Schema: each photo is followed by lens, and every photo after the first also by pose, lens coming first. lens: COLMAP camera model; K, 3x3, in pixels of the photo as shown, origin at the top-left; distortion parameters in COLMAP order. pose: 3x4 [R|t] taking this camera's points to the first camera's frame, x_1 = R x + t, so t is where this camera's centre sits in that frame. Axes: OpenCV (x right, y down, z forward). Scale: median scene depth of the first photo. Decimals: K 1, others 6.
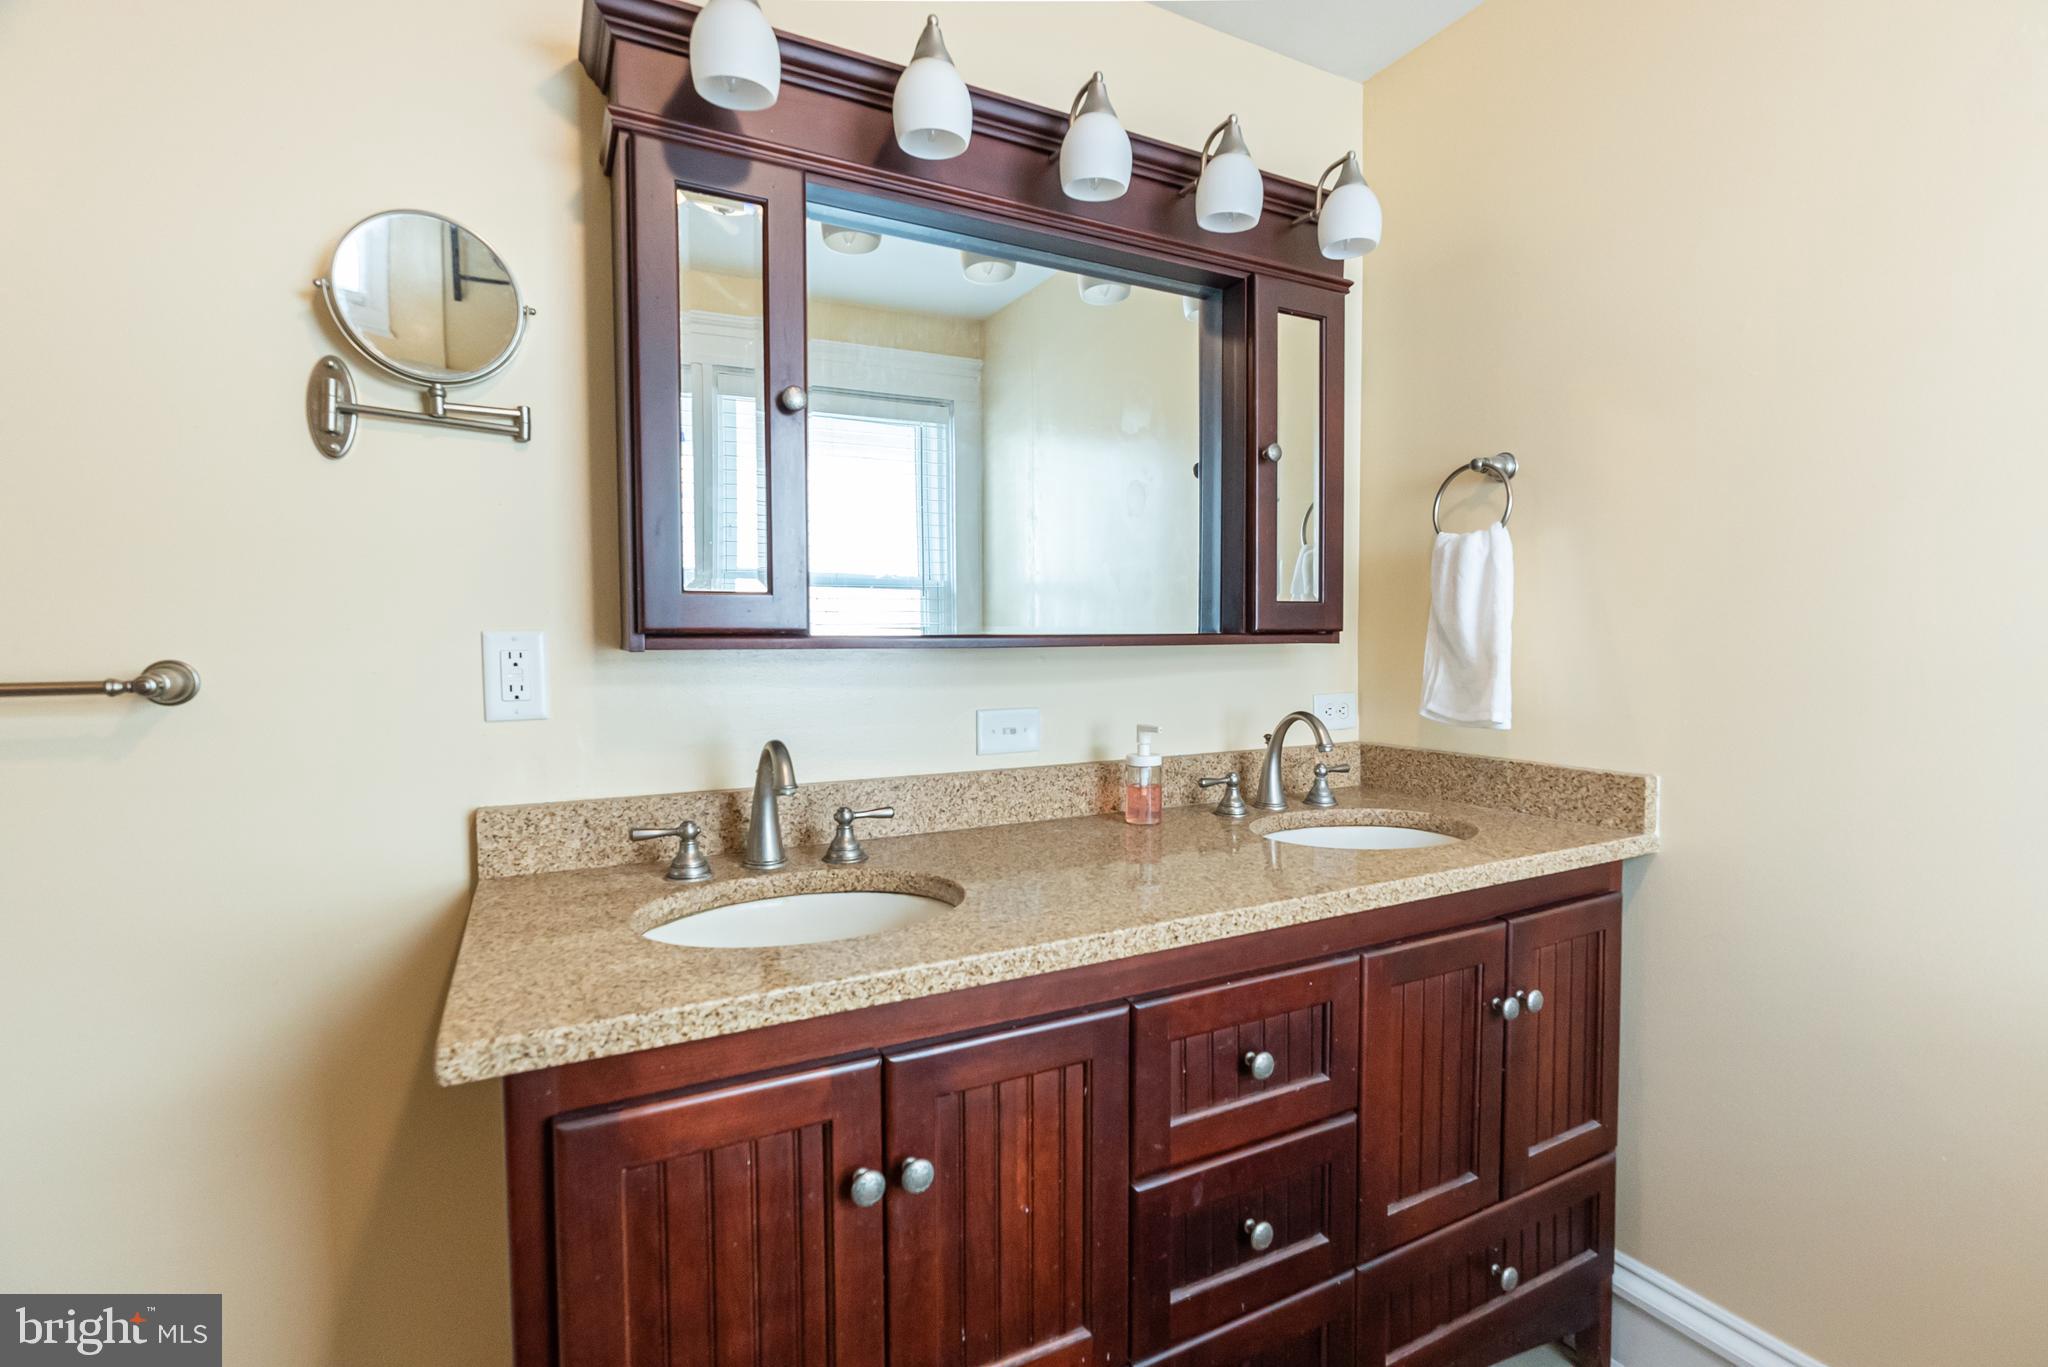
lens RADIAL K [[926.3, 0, 1036.9], [0, 926.3, 679.6], [0, 0, 1]] dist [-0.010721, 0.005075]
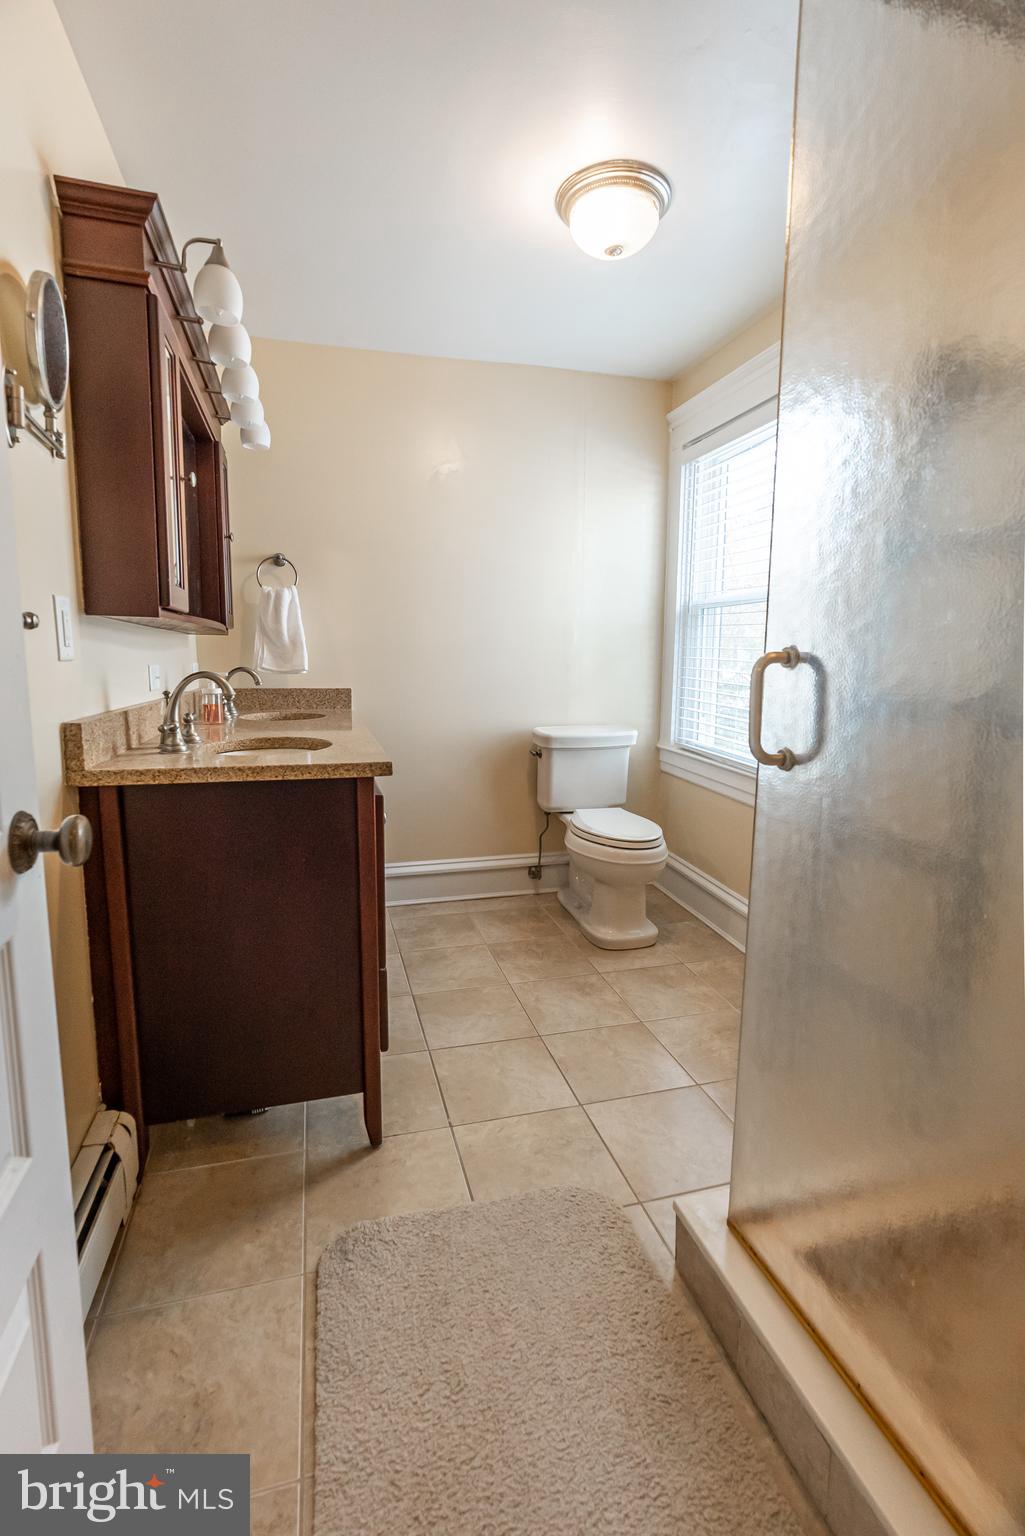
lens RADIAL K [[694.7, 0, 493.8], [0, 694.7, 754.1], [0, 0, 1]] dist [-0.010721, 0.005075]
pose [[0.234758, -0.121037, 0.964489, -1.200233], [0.027487, 0.992647, 0.117881, 0.066121], [-0.971665, -0.001162, 0.236359, 0.097147]]
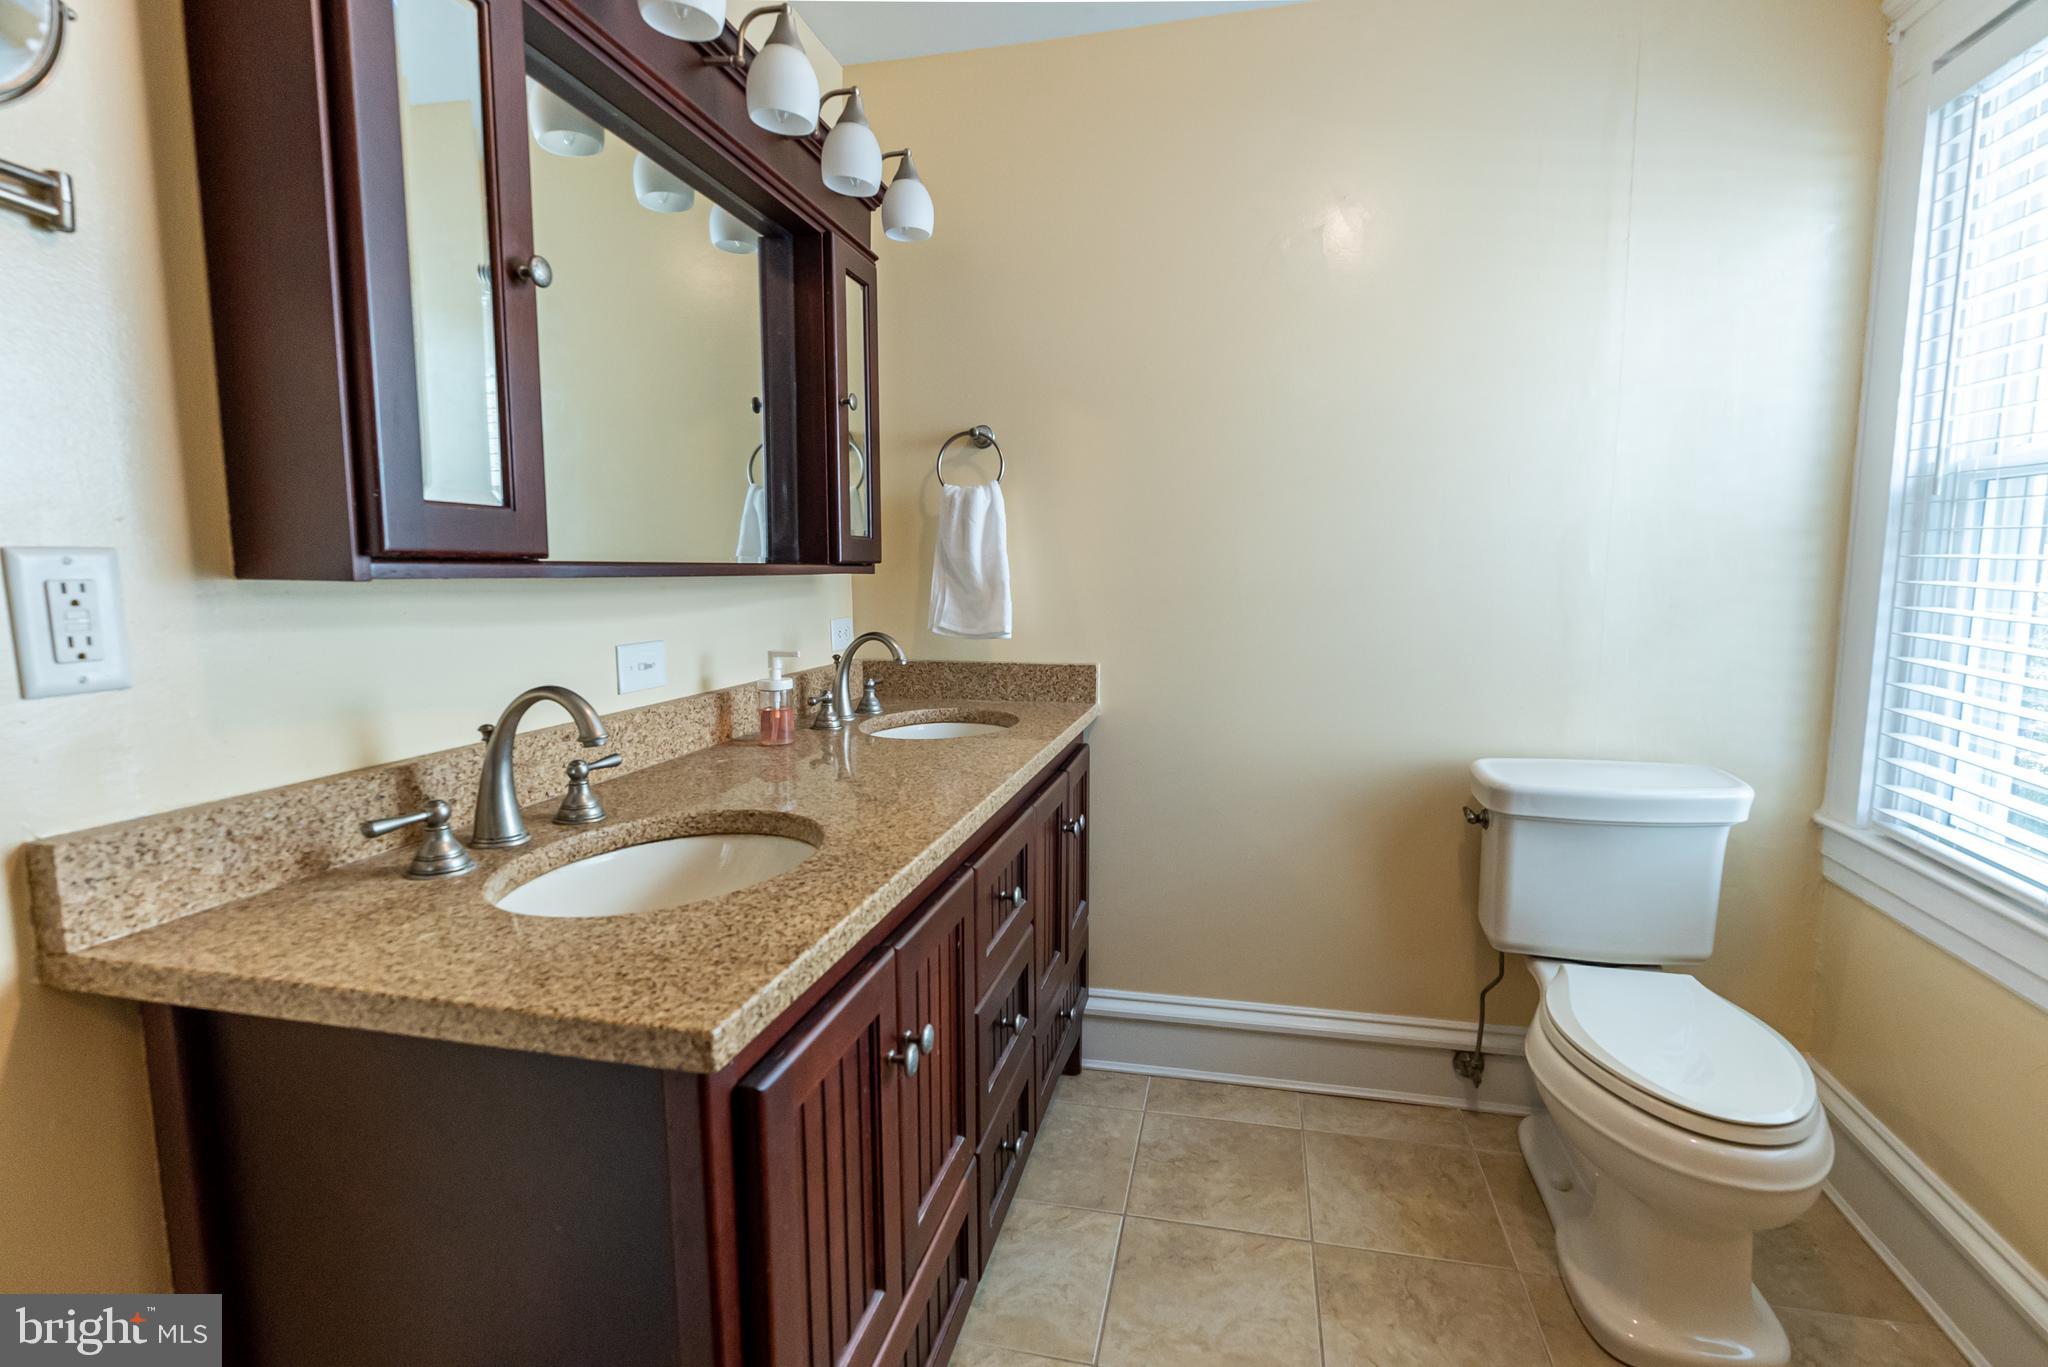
lens RADIAL K [[926.3, 0, 1036.9], [0, 926.3, 679.6], [0, 0, 1]] dist [-0.010721, 0.005075]
pose [[0.659082, -0.082993, 0.747478, -0.490412], [0.028373, 0.995929, 0.085561, 0.000115], [-0.751536, -0.035183, 0.658754, 0.091269]]
